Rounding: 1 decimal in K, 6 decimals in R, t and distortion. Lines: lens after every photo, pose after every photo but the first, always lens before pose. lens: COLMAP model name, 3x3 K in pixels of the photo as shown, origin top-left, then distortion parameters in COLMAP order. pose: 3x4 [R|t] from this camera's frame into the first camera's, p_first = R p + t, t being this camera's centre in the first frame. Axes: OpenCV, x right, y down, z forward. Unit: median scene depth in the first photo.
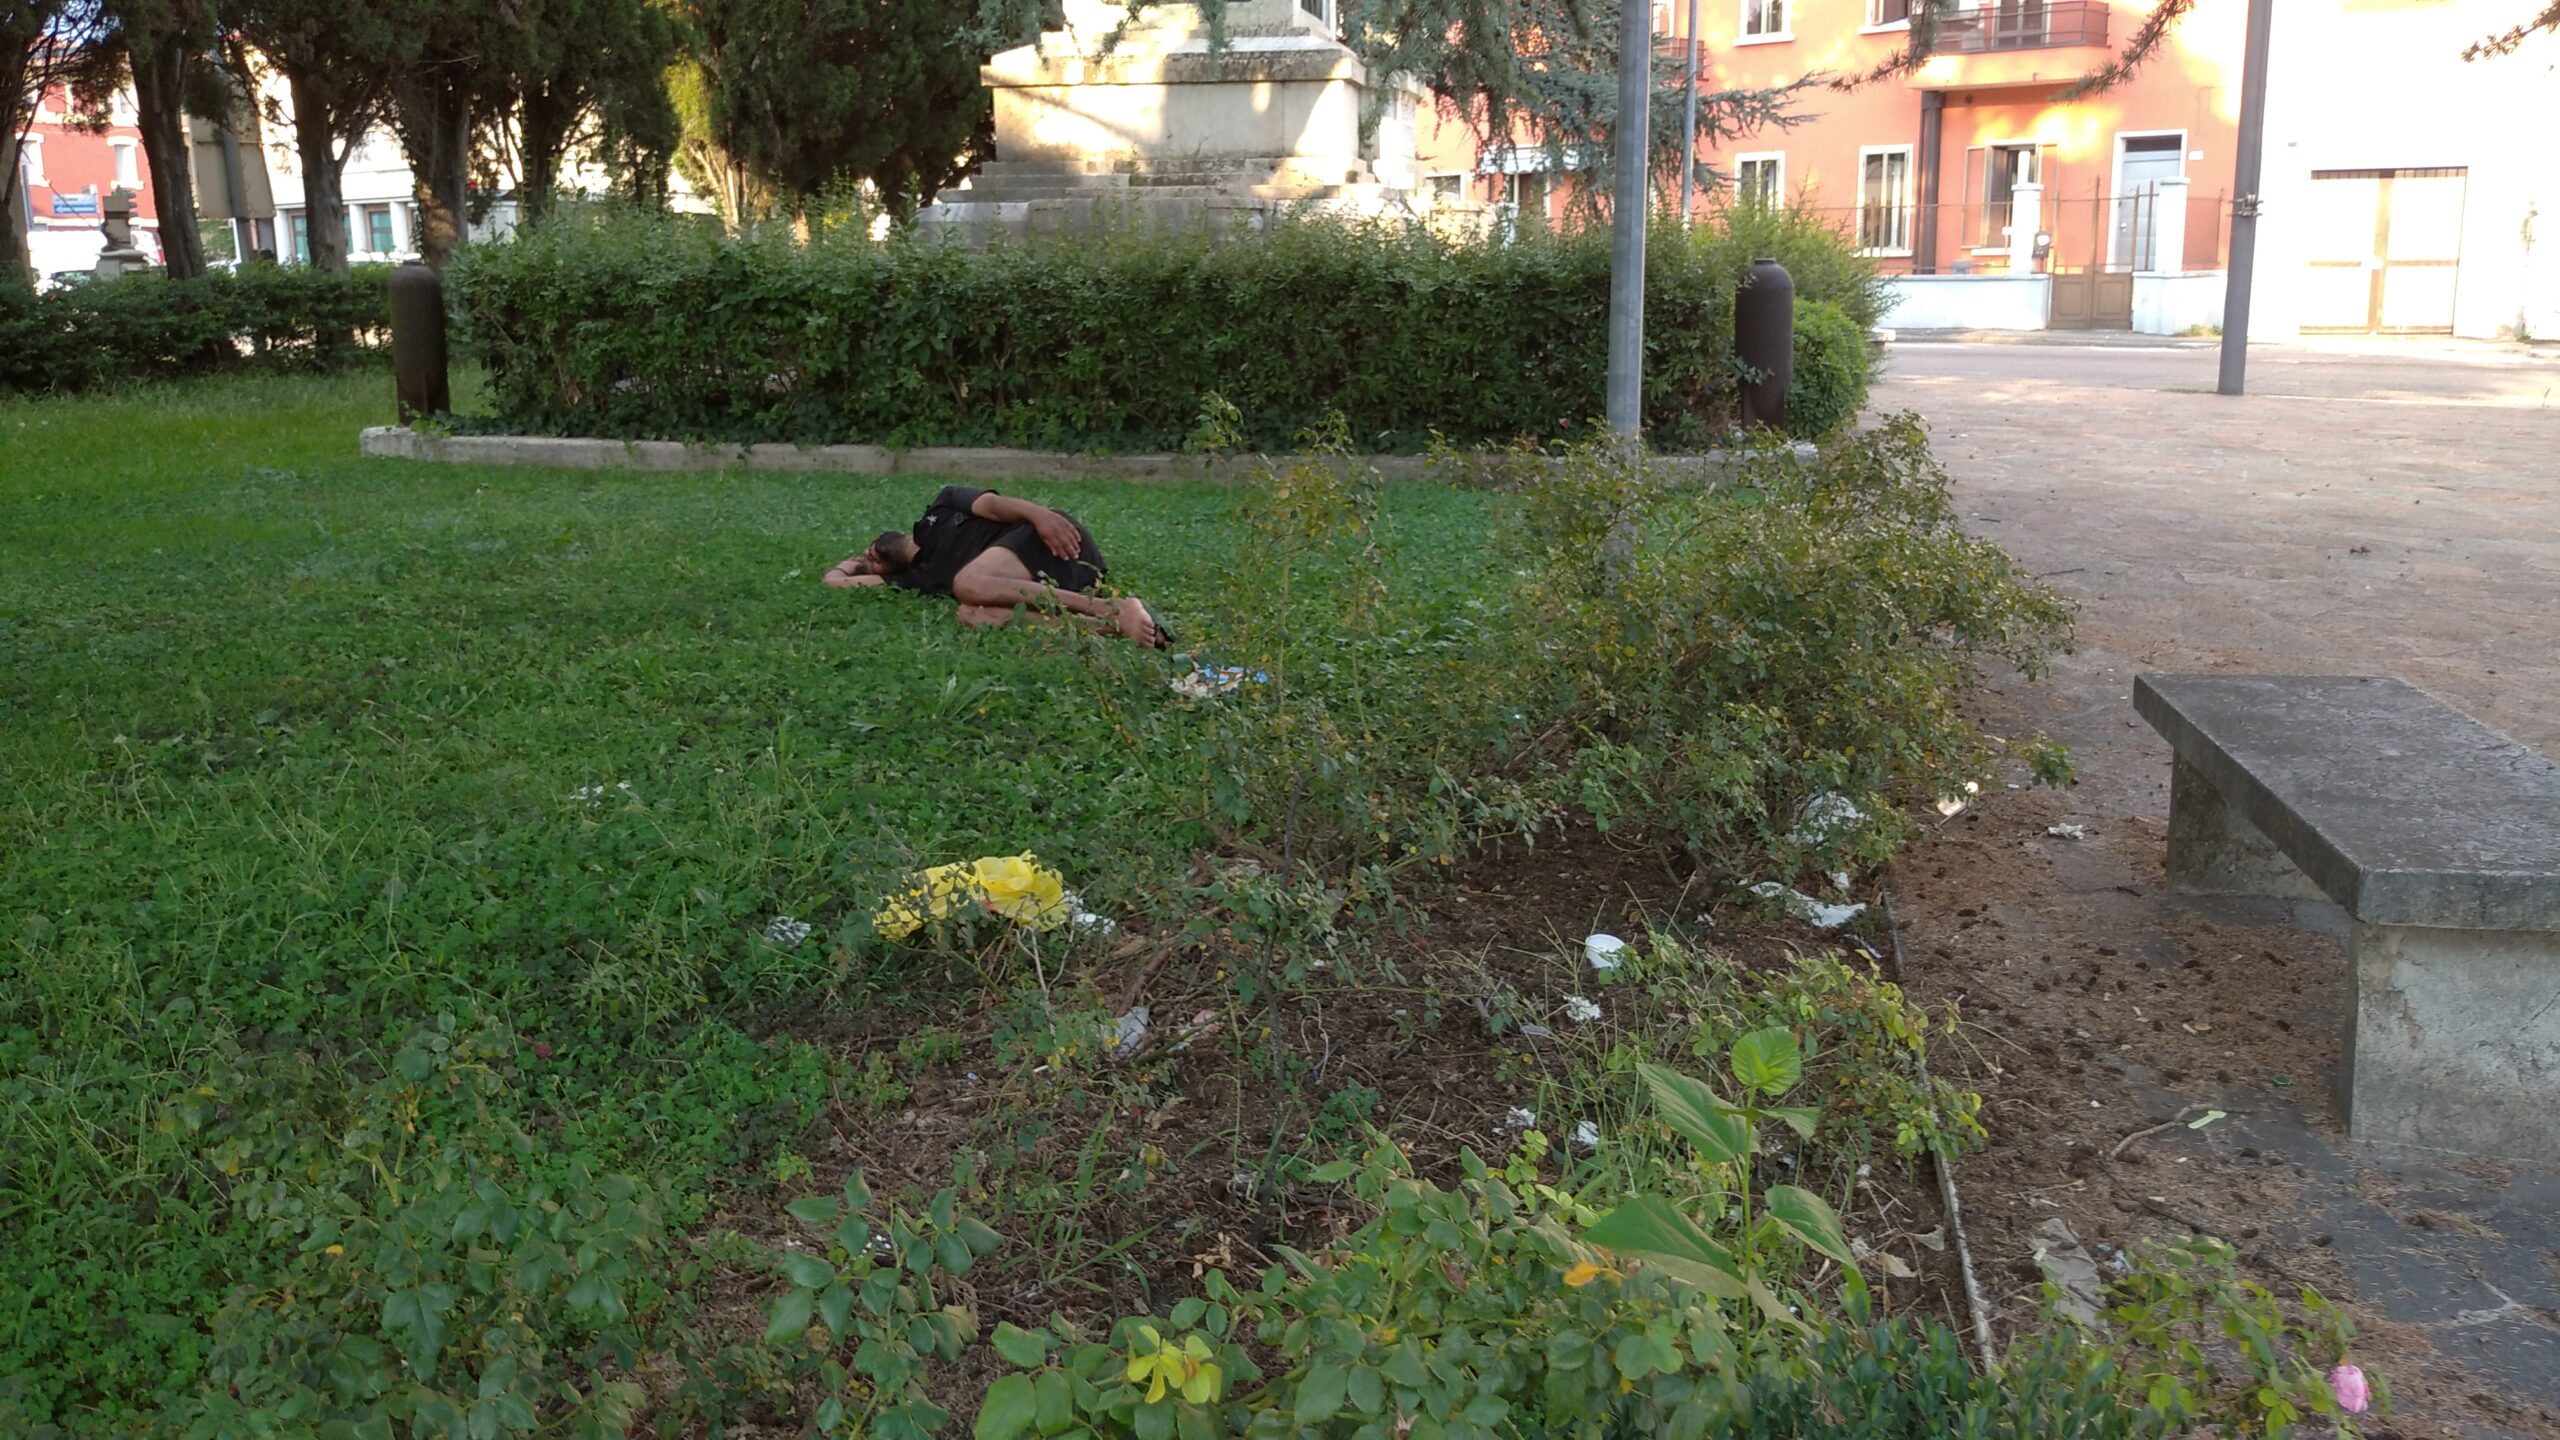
lens RADIAL K [[1950.2, 0, 1273.9], [0, 1950.2, 713.5], [0, 0, 1]] dist [0.064543, -0.093878]
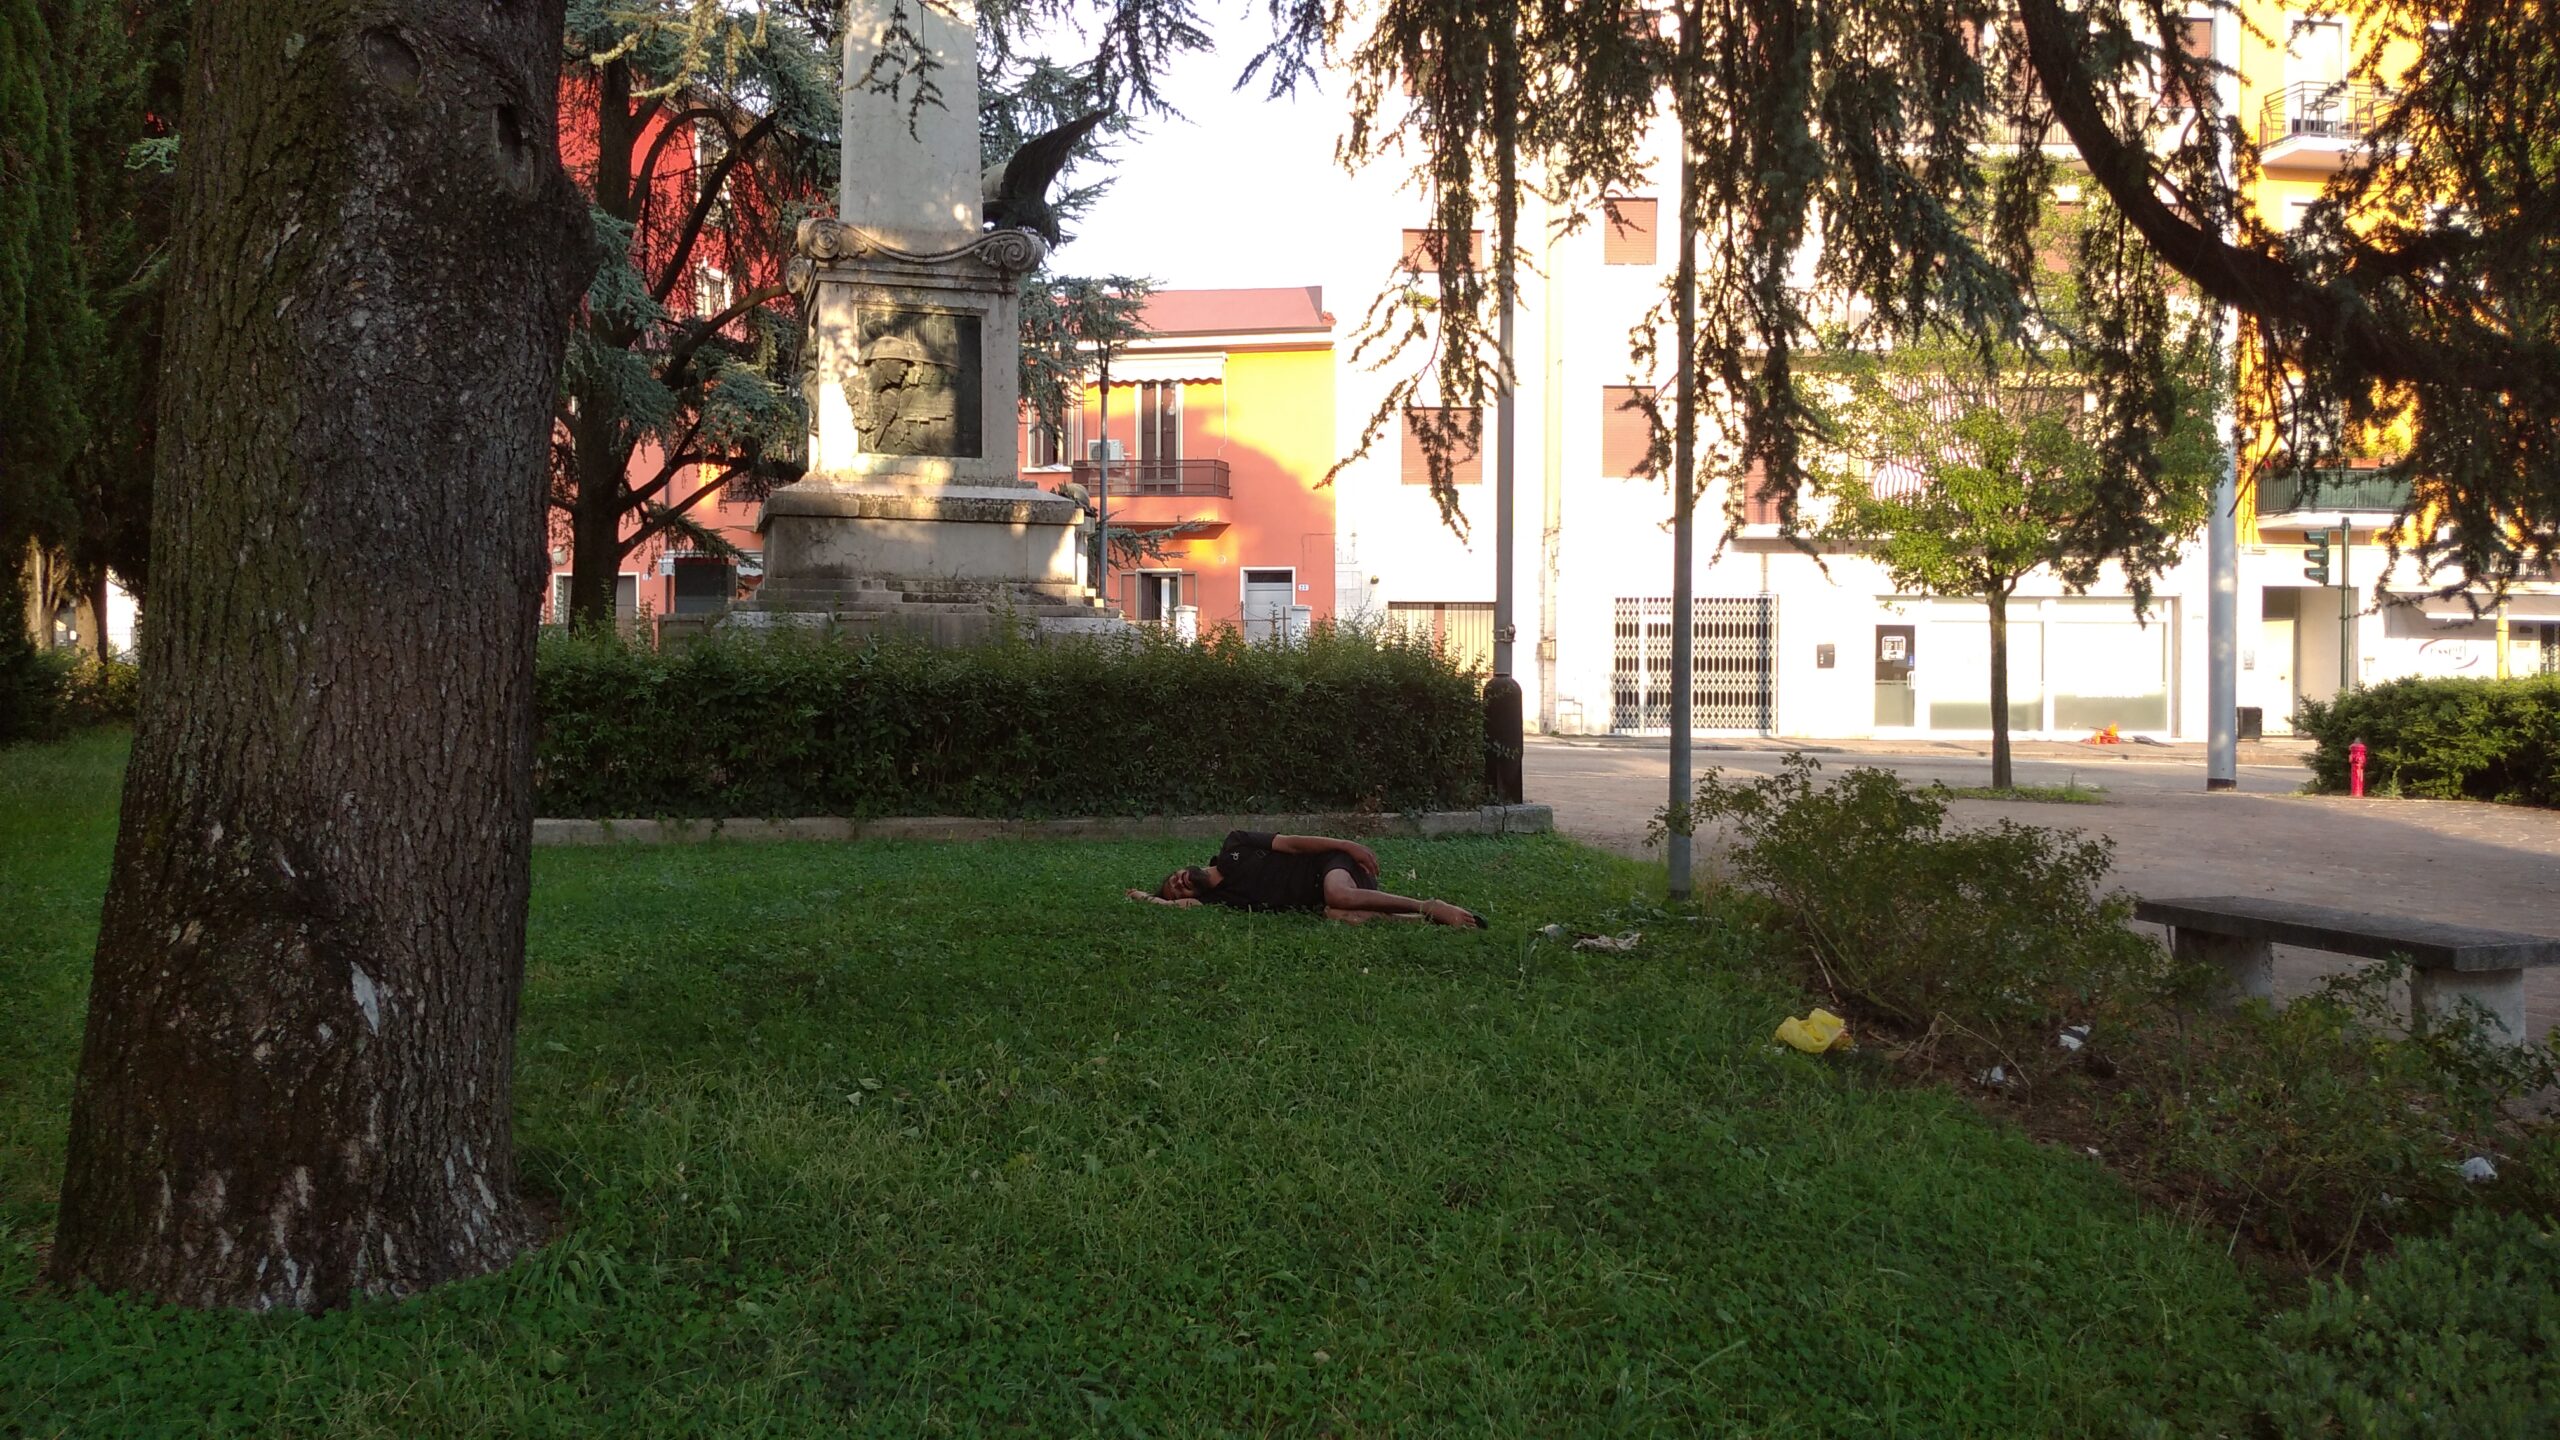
lens RADIAL K [[1950.2, 0, 1273.9], [0, 1950.2, 713.5], [0, 0, 1]] dist [0.064543, -0.093878]
pose [[0.891896, 0.002444, 0.452235, -0.416077], [0.087838, 0.980006, -0.178530, 0.027339], [-0.443629, 0.198953, 0.873848, -0.117970]]
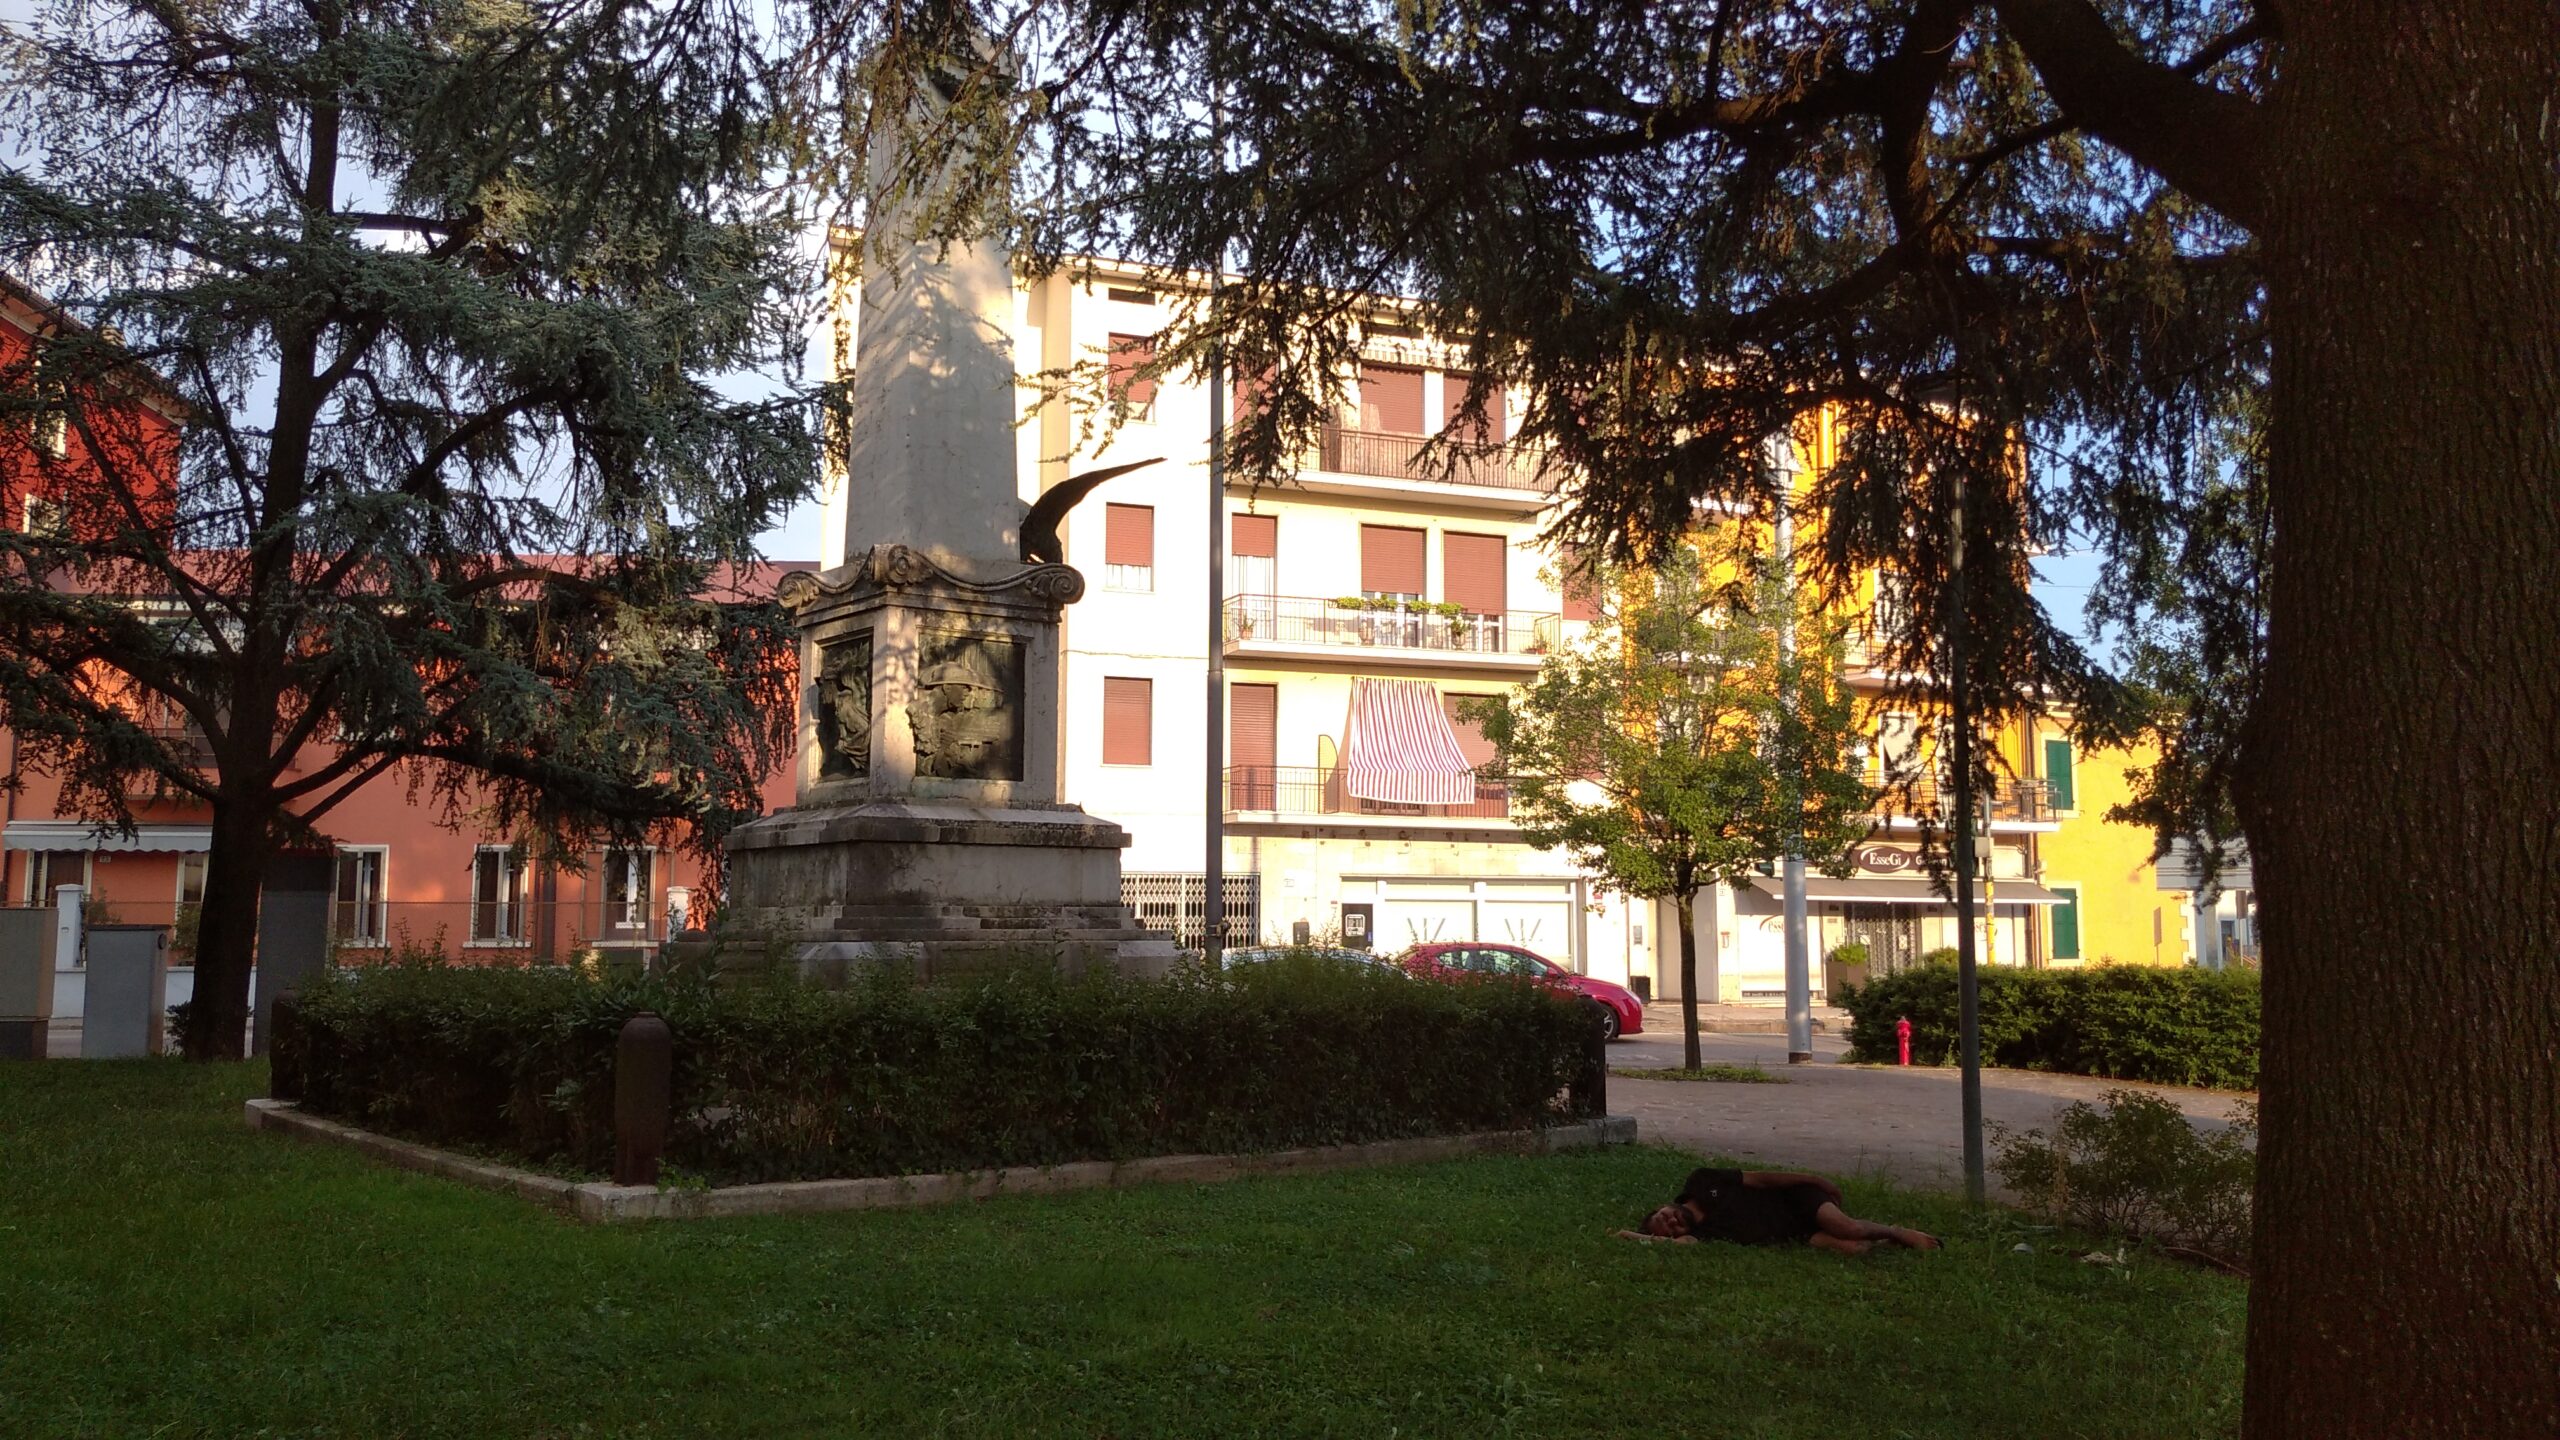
lens RADIAL K [[1950.2, 0, 1273.9], [0, 1950.2, 713.5], [0, 0, 1]] dist [0.064543, -0.093878]
pose [[0.675217, 0.091250, 0.731953, -0.833699], [0.158699, 0.951108, -0.264969, -0.055305], [-0.720345, 0.295072, 0.627723, 0.106926]]
